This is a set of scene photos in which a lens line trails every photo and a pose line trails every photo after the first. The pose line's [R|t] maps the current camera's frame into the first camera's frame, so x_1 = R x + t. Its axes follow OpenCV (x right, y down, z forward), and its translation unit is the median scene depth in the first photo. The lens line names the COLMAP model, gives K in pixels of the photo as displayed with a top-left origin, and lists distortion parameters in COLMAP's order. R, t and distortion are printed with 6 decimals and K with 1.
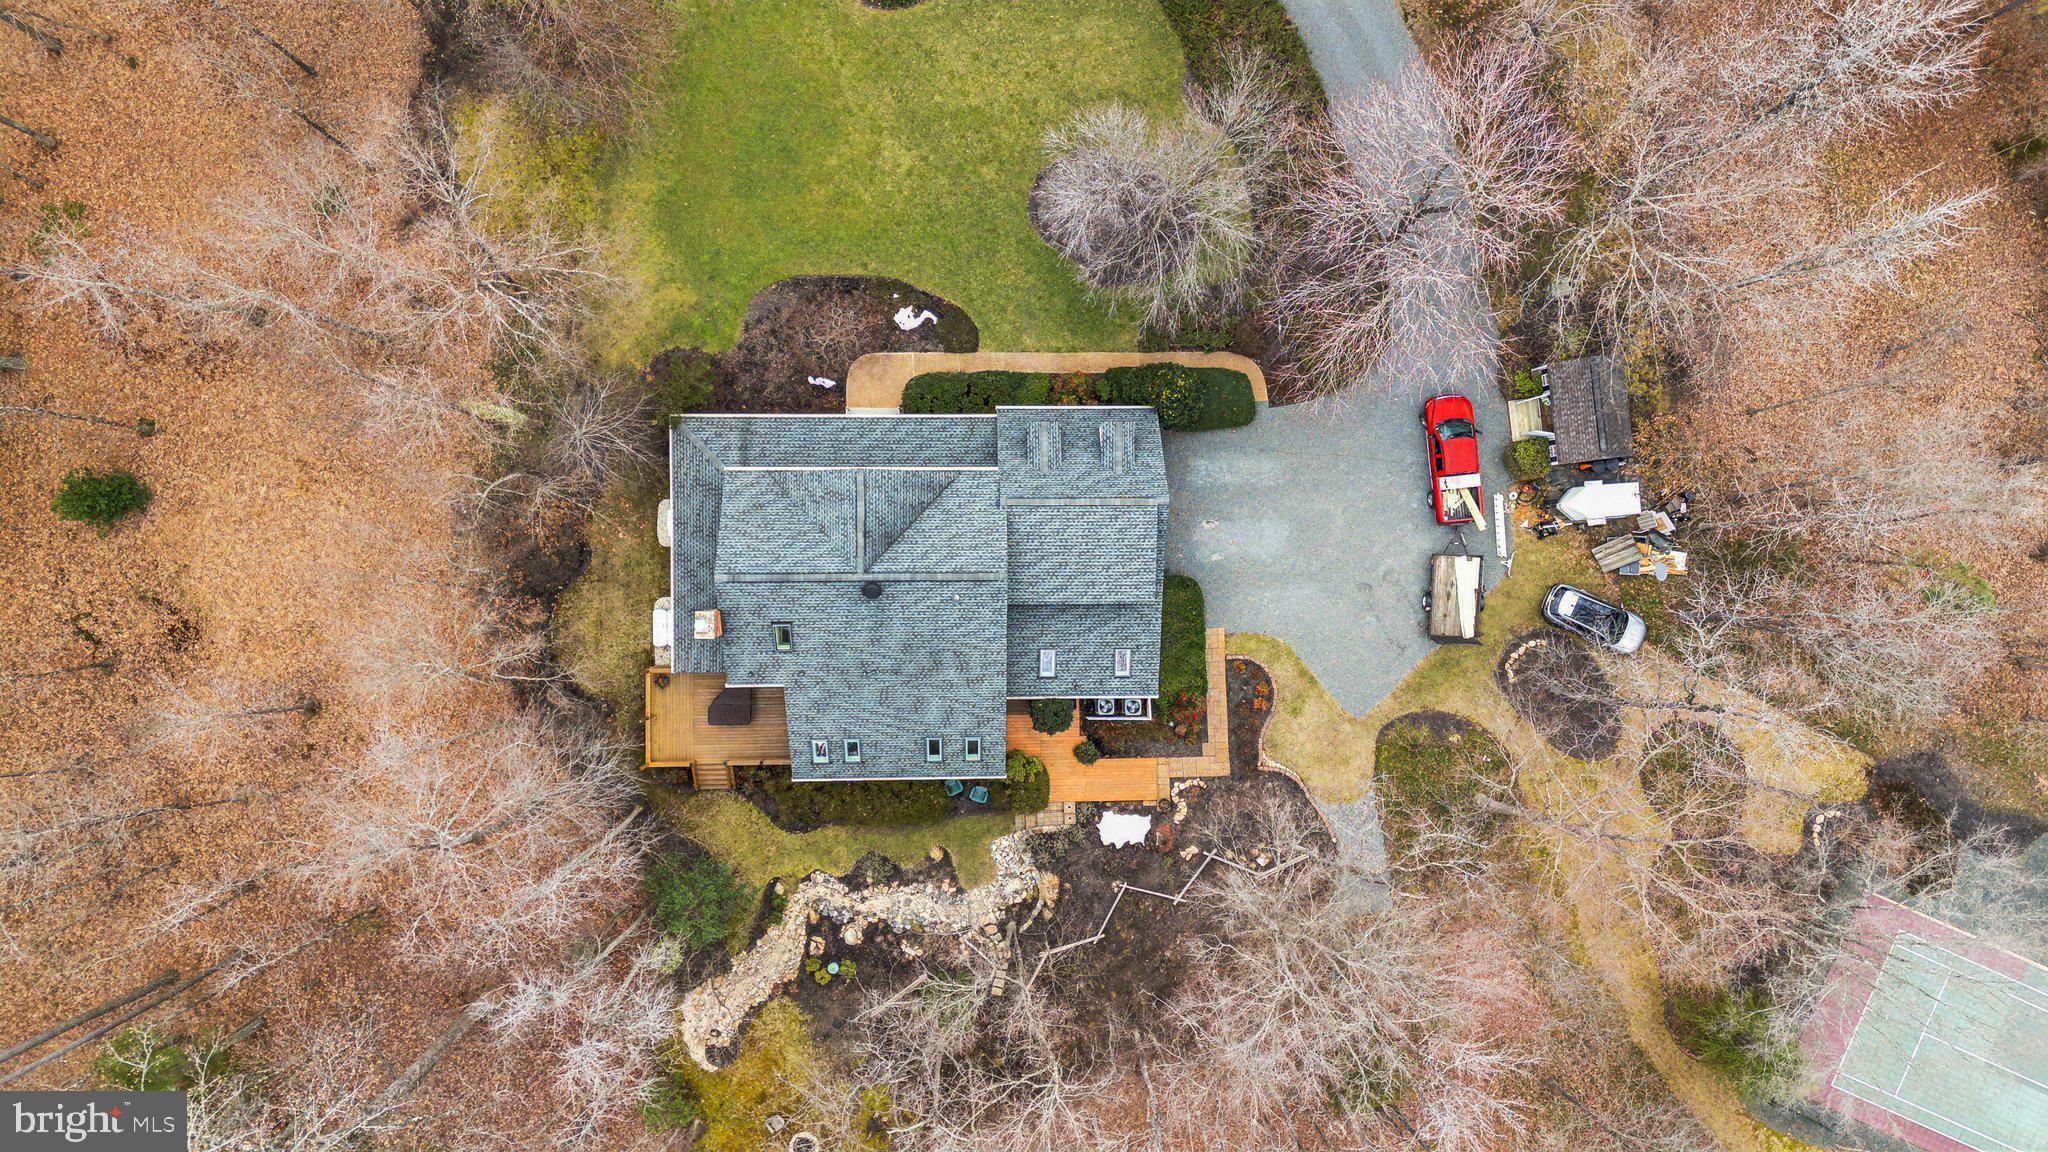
lens RADIAL K [[1492.4, 0, 1024.0], [0, 1492.4, 576.0], [0, 0, 1]] dist [0.073470, -0.000981]
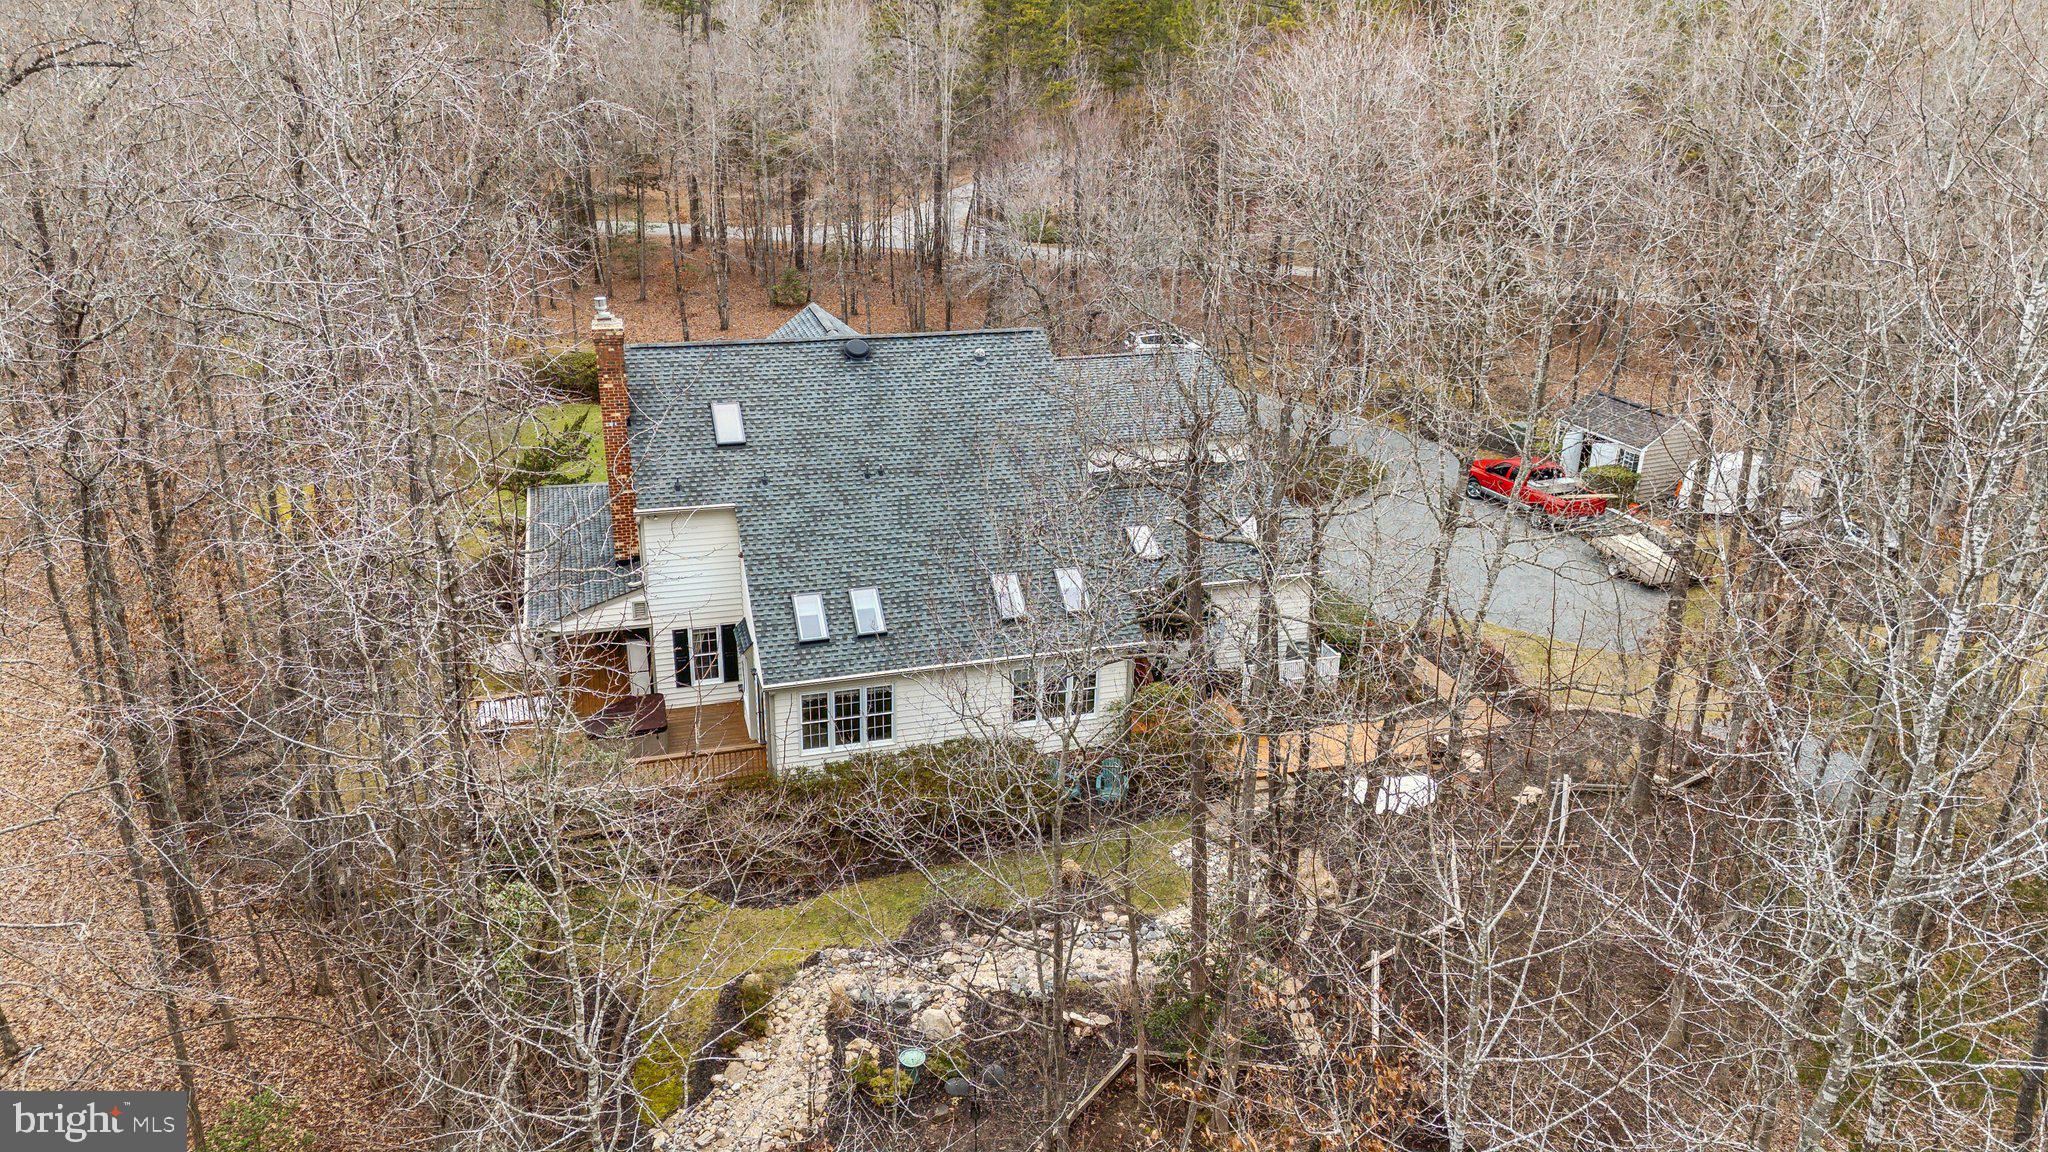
lens RADIAL K [[1492.4, 0, 1024.0], [0, 1492.4, 576.0], [0, 0, 1]] dist [0.073470, -0.000981]
pose [[0.960548, -0.122418, 0.249725, -0.182178], [0.277302, 0.352936, -0.893610, 0.580683], [0.021257, 0.927604, 0.372959, 0.728422]]
